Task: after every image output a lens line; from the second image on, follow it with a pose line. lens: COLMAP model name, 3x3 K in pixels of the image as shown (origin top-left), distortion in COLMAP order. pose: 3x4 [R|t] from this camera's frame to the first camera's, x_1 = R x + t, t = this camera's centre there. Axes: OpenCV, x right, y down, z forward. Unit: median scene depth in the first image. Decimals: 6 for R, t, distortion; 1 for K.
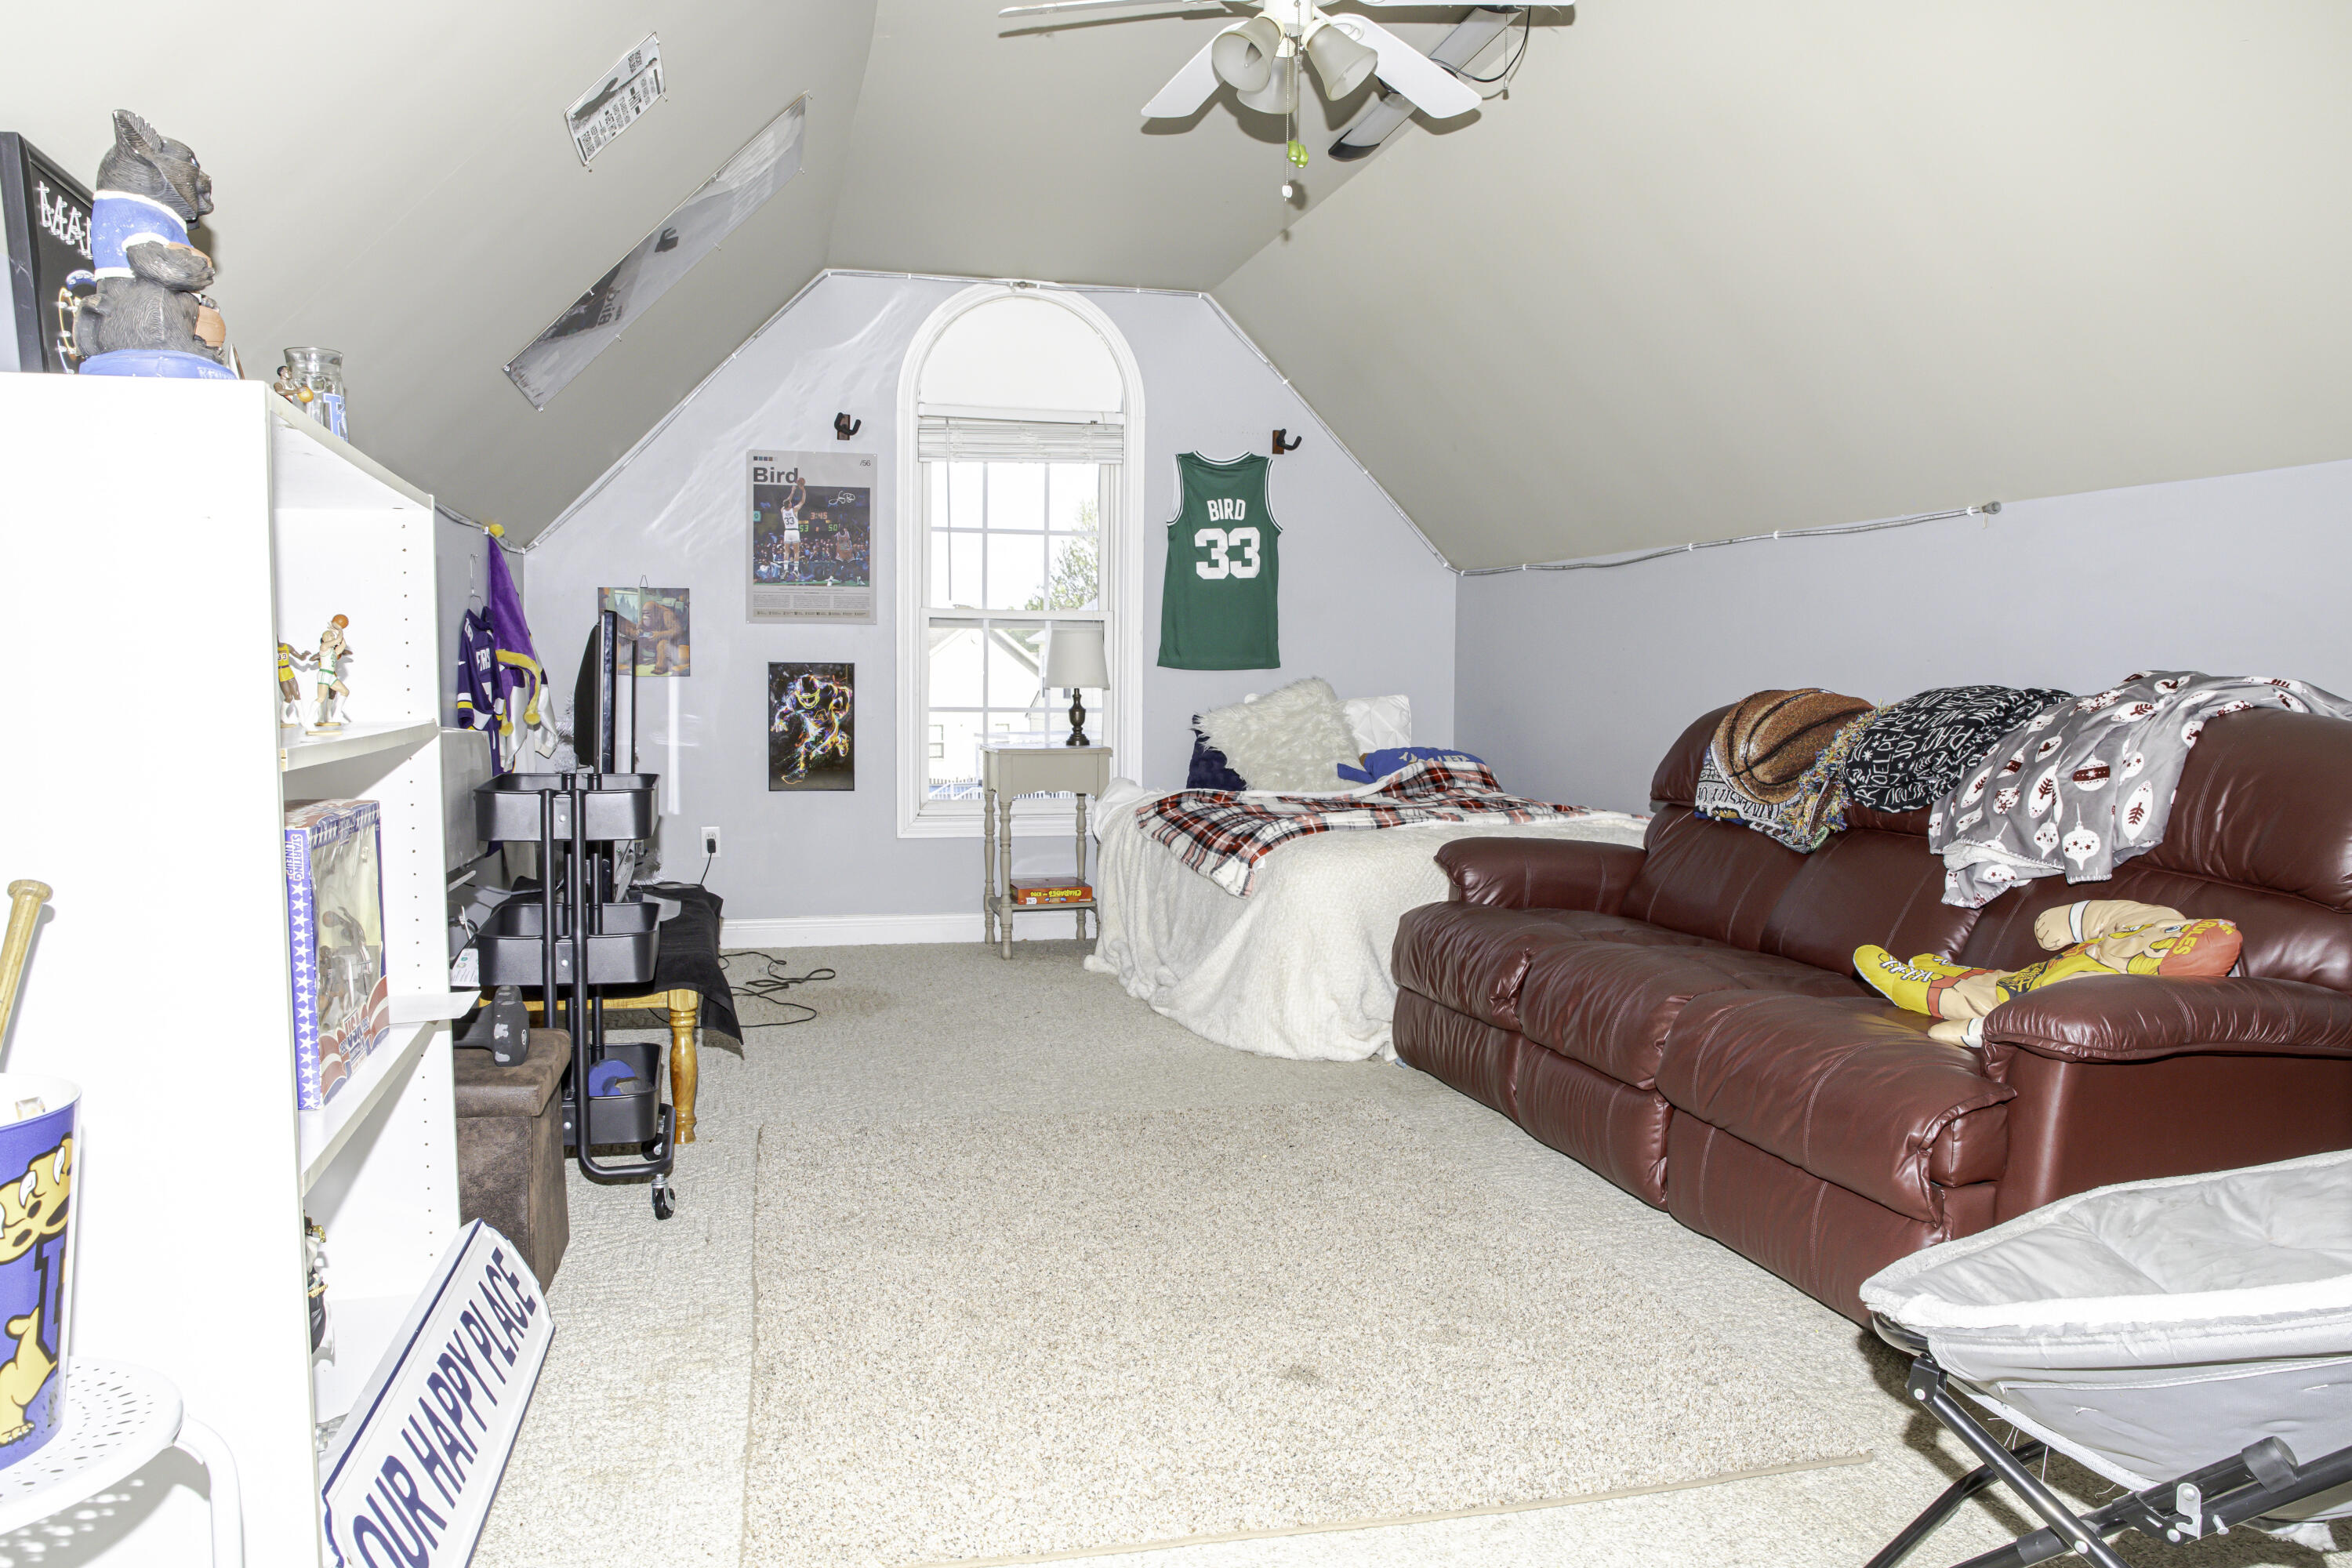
lens RADIAL K [[1615.6, 0, 1174.4], [0, 1615.6, 785.5], [0, 0, 1]] dist [-0.063322, 0.000108]
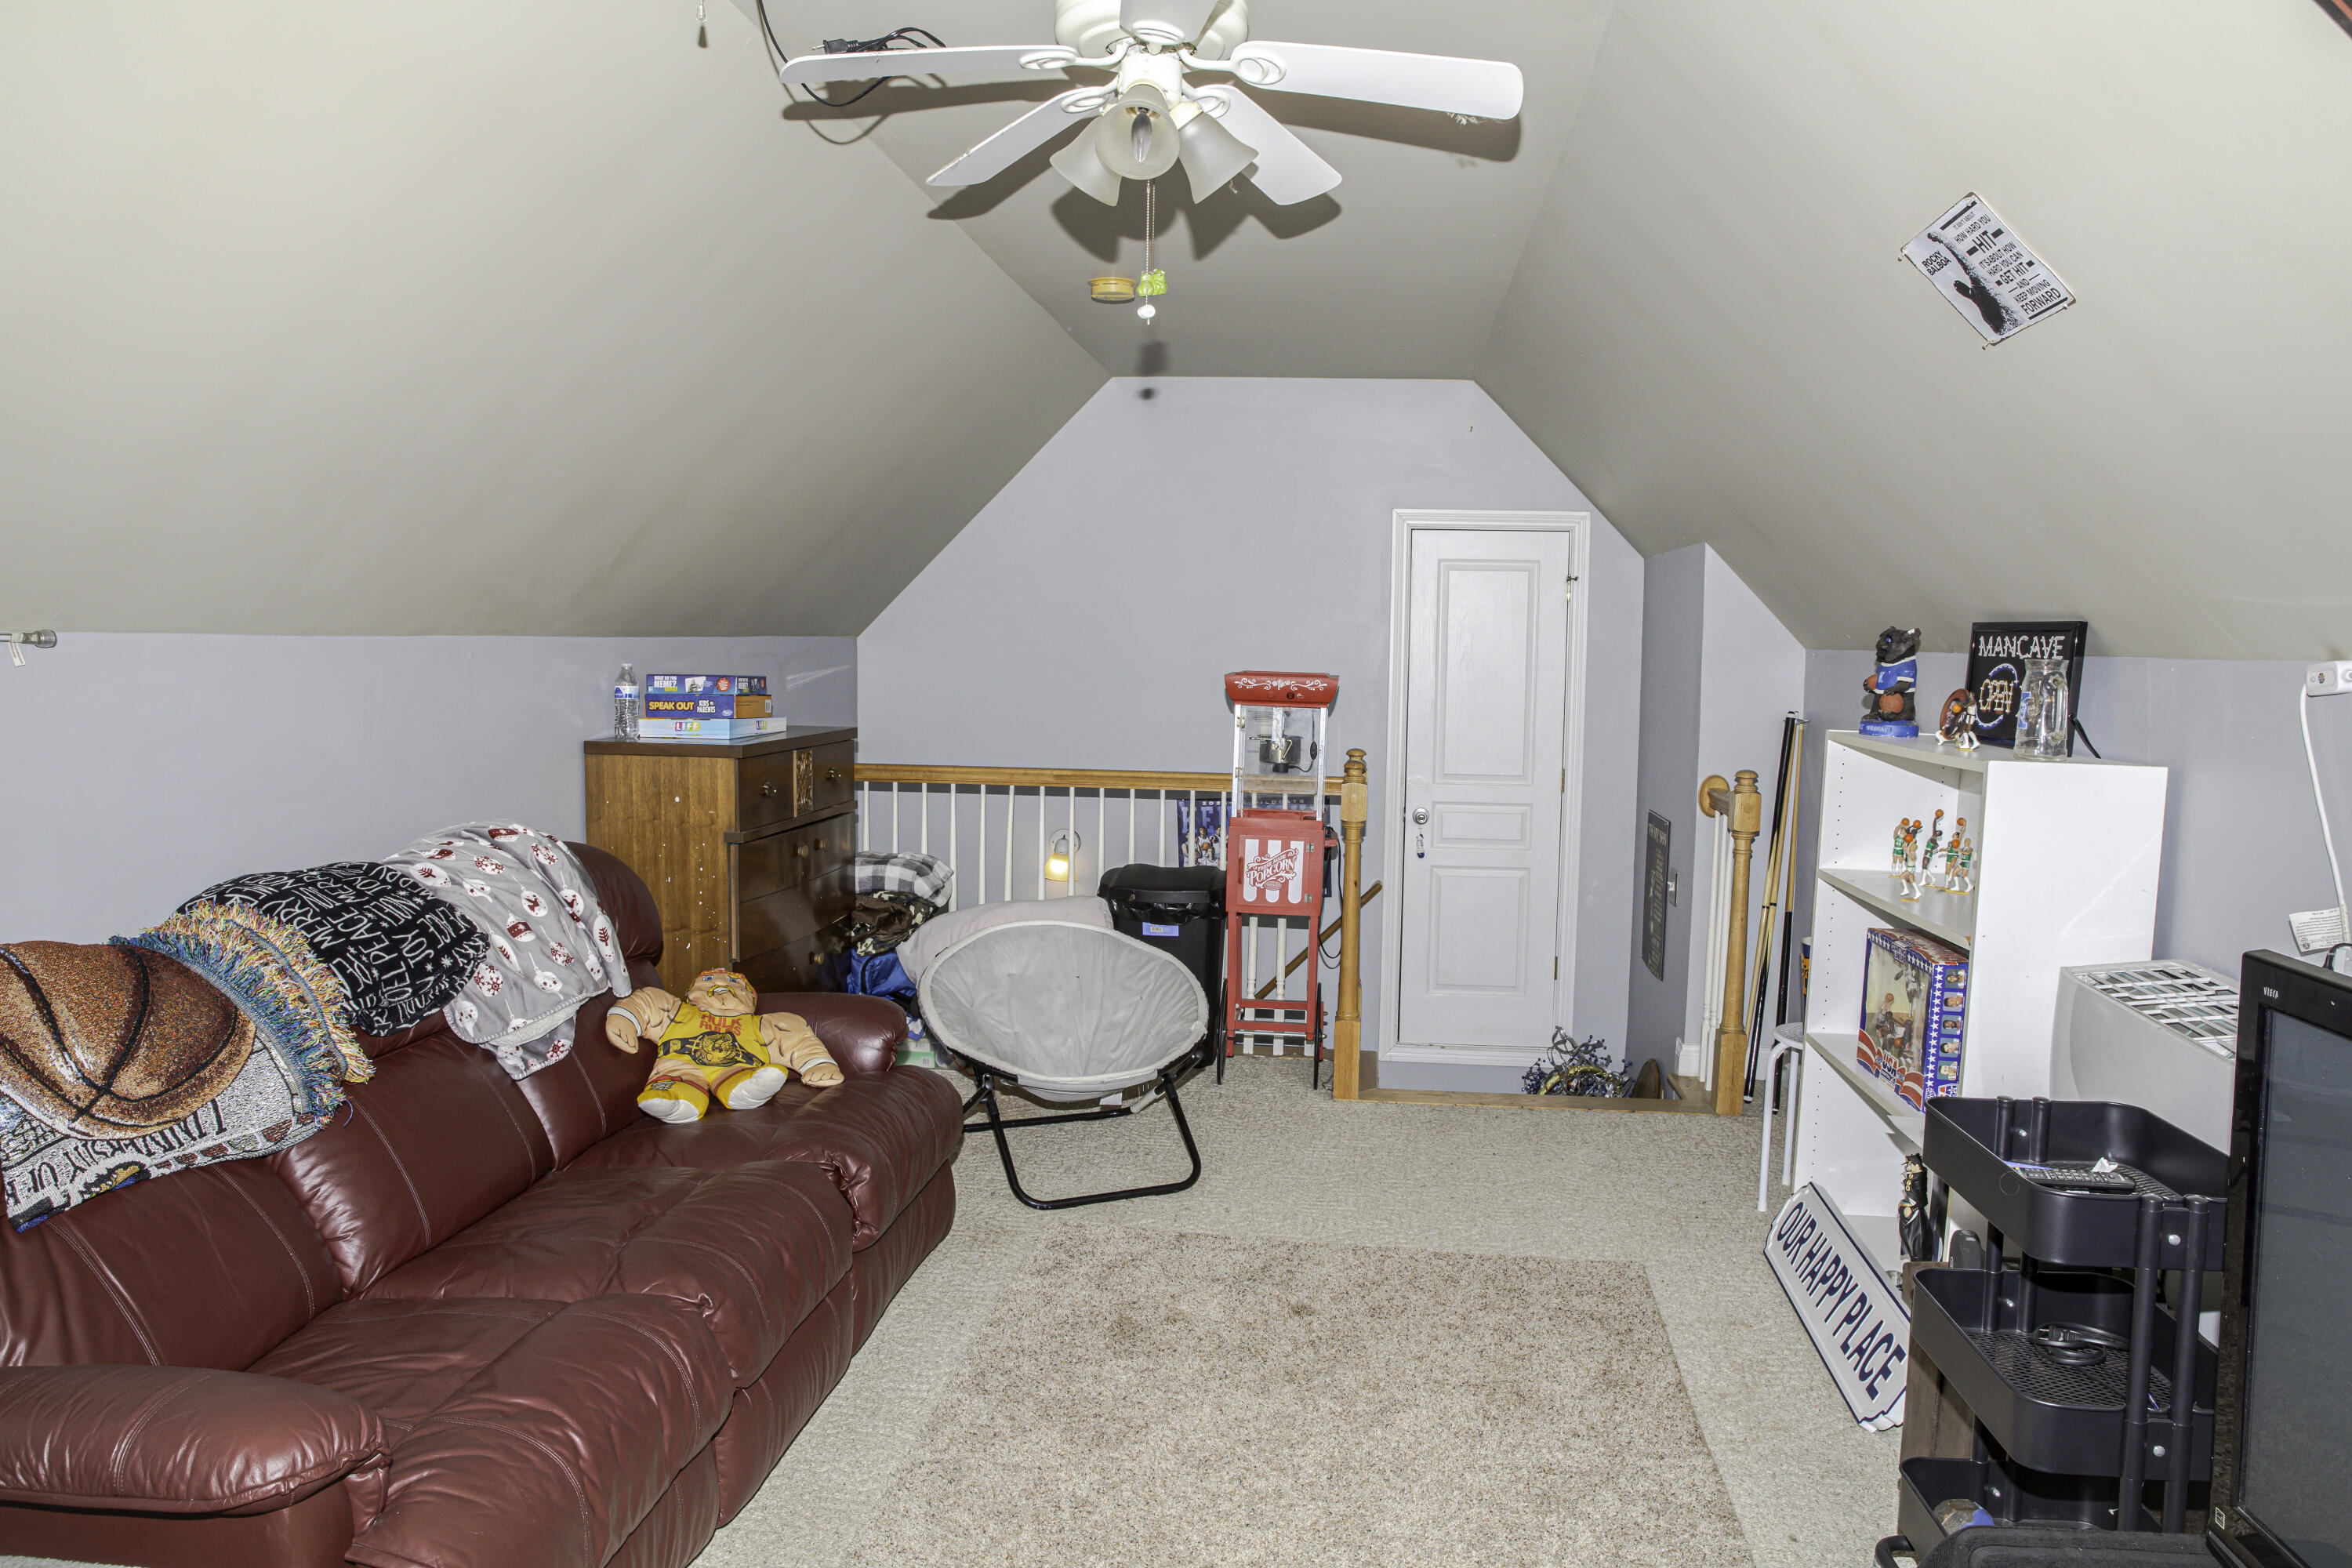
lens RADIAL K [[1615.6, 0, 1179.0], [0, 1615.6, 781.4], [0, 0, 1]] dist [-0.063322, 0.000108]
pose [[-0.932002, -0.057339, 0.357889, -0.196829], [-0.001403, 0.987971, 0.154634, -0.215337], [-0.362451, 0.143617, -0.920871, 1.430786]]
